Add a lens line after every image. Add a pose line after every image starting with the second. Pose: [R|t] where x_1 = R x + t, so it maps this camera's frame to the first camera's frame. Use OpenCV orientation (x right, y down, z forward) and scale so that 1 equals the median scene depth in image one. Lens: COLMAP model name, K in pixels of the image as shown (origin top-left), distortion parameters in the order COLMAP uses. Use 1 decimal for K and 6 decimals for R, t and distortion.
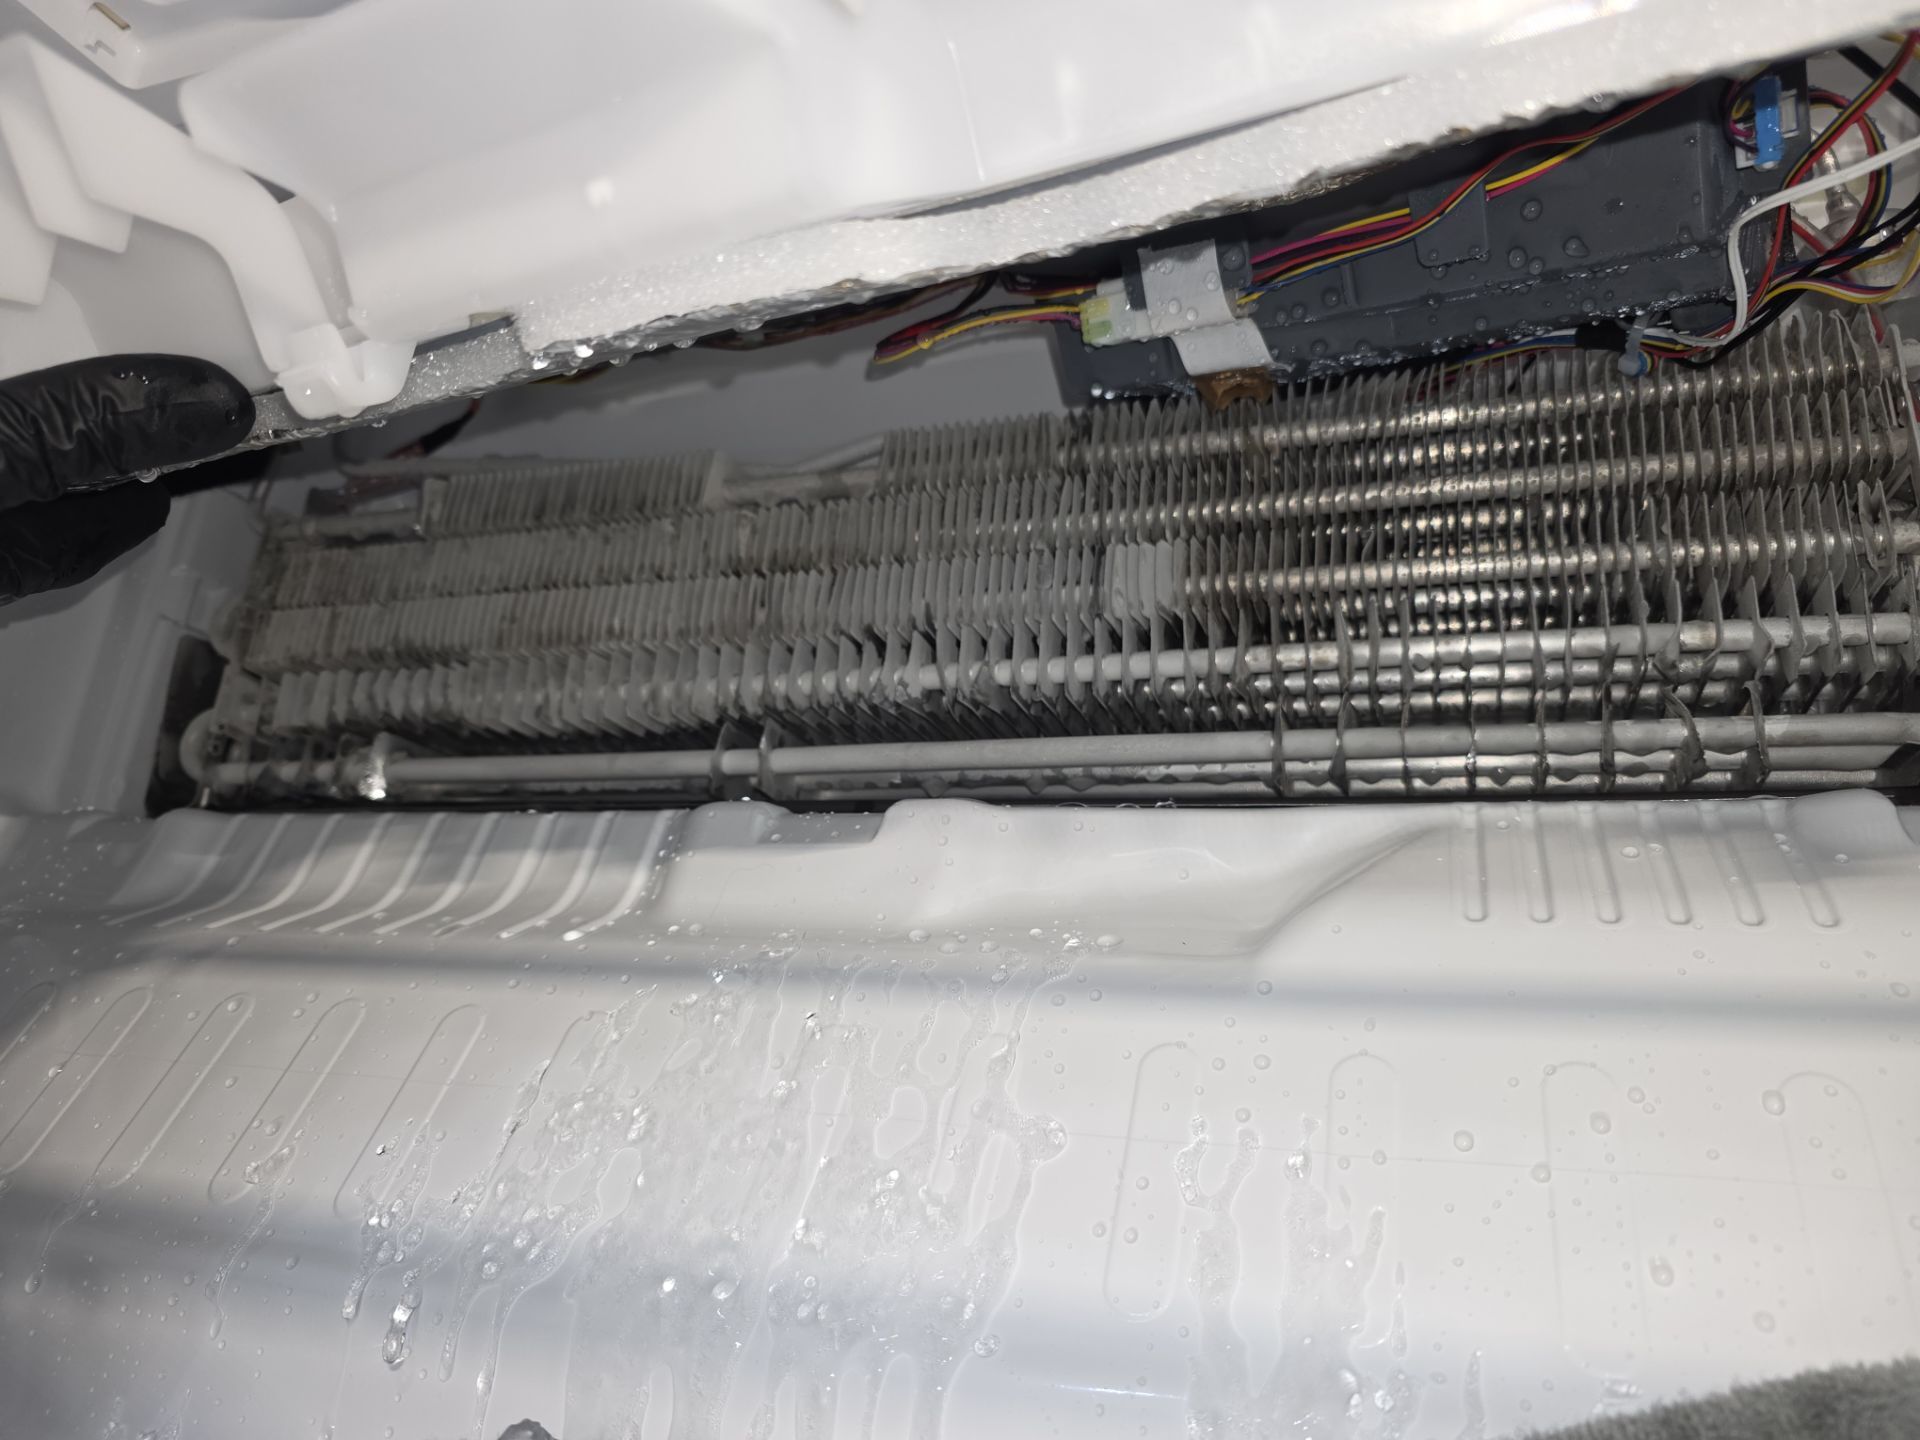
lens RADIAL K [[1443.1, 0, 960.0], [0, 1443.1, 720.0], [0, 0, 1]] dist [-0.003538, -0.002600]
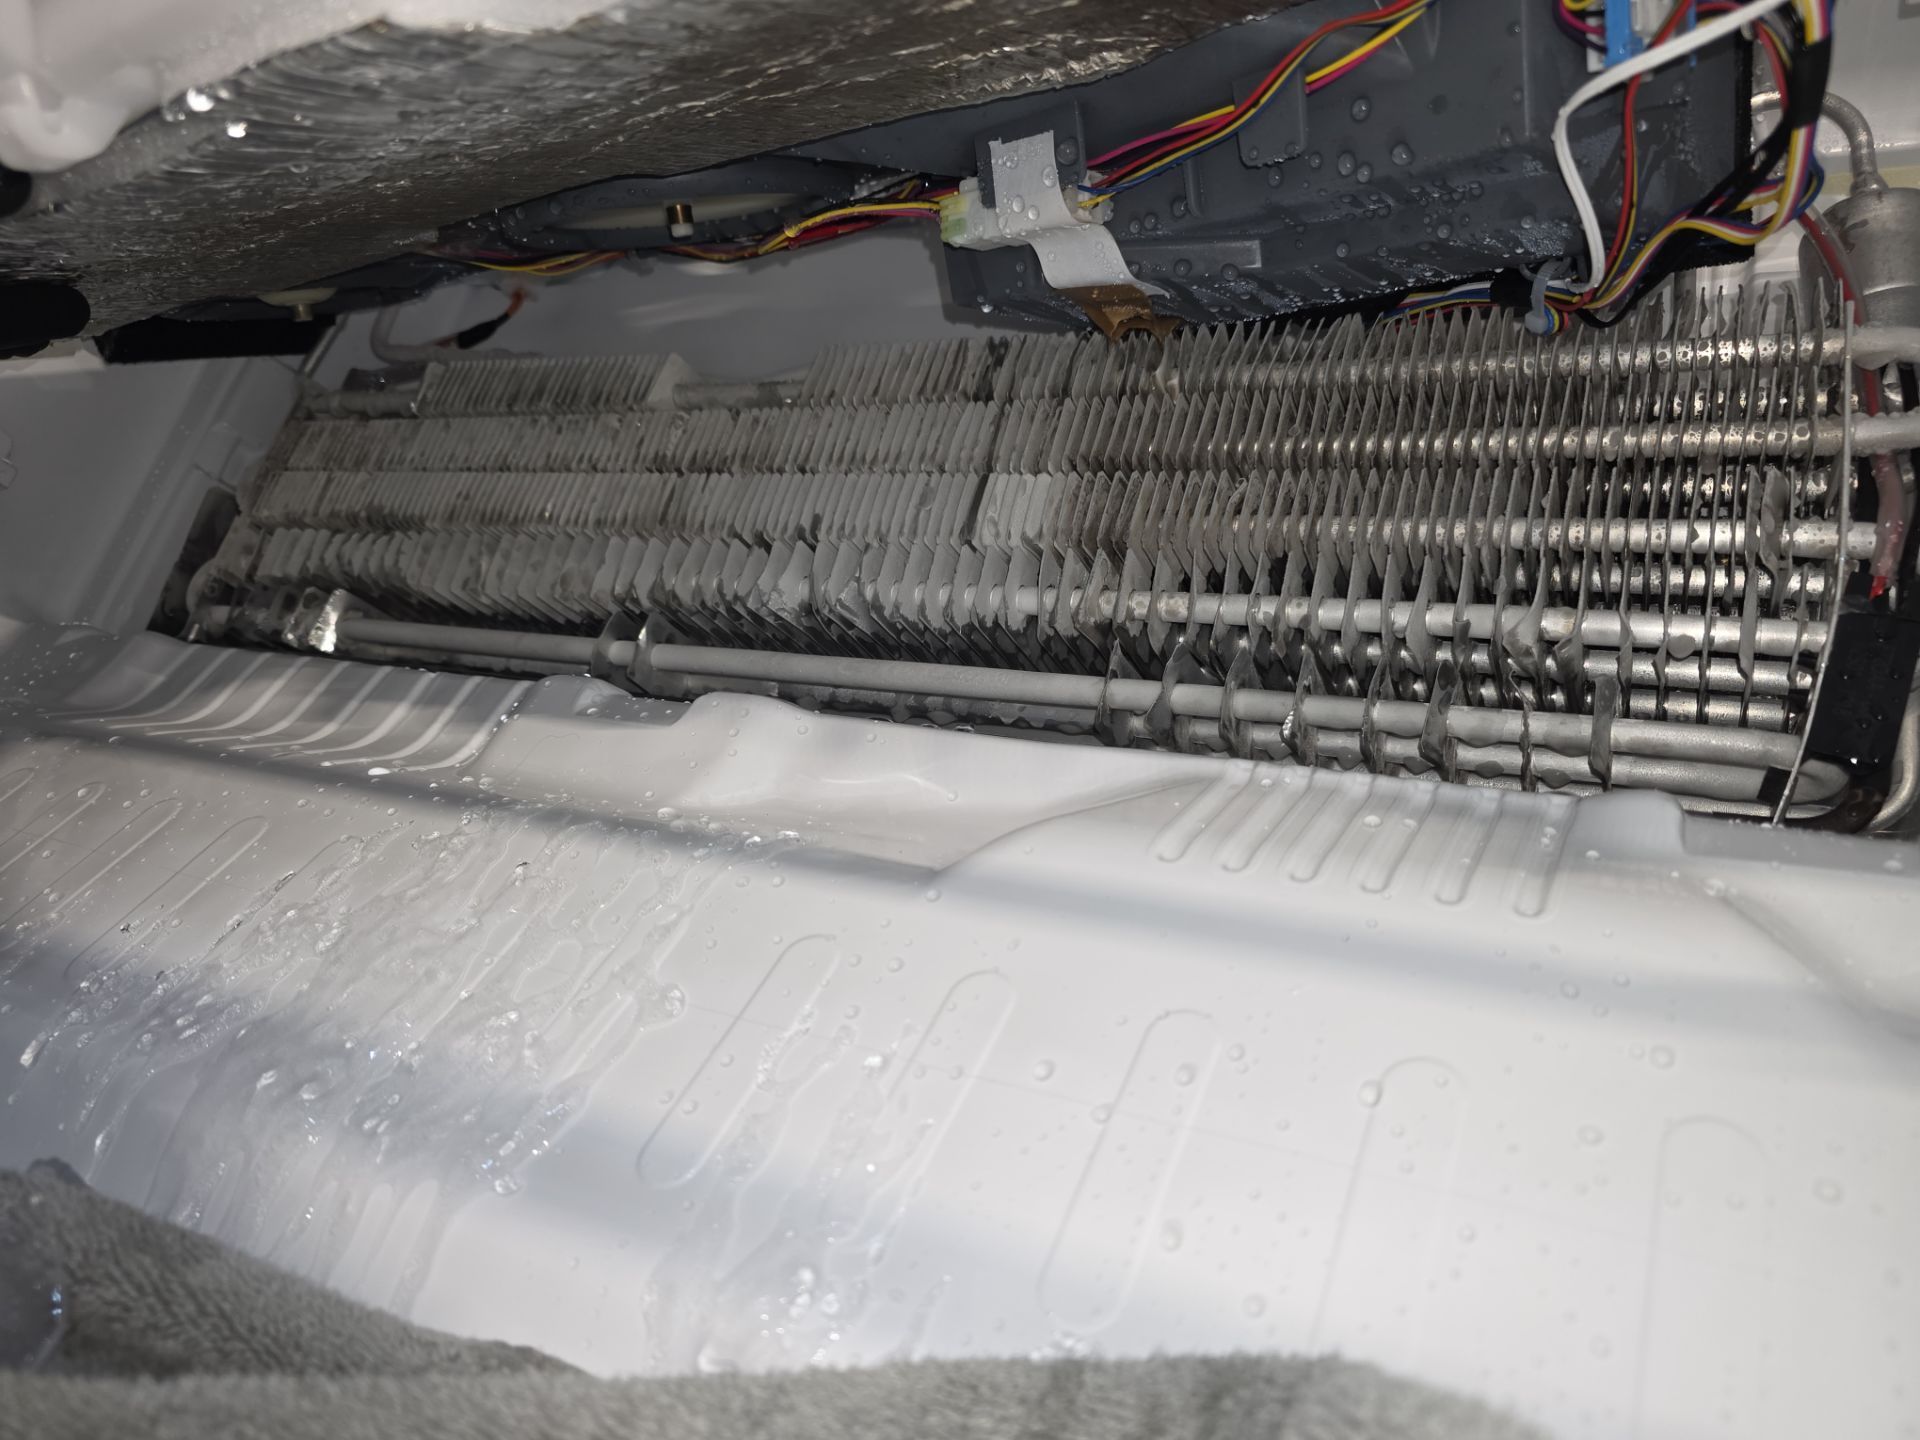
lens RADIAL K [[1426.3, 0, 960.0], [0, 1426.3, 720.0], [0, 0, 1]] dist [0.001542, -0.000154]
pose [[0.975536, 0.142675, -0.167250, 0.235199], [-0.147088, 0.989021, -0.014237, 0.052849], [0.163382, 0.038489, 0.985812, 0.053512]]
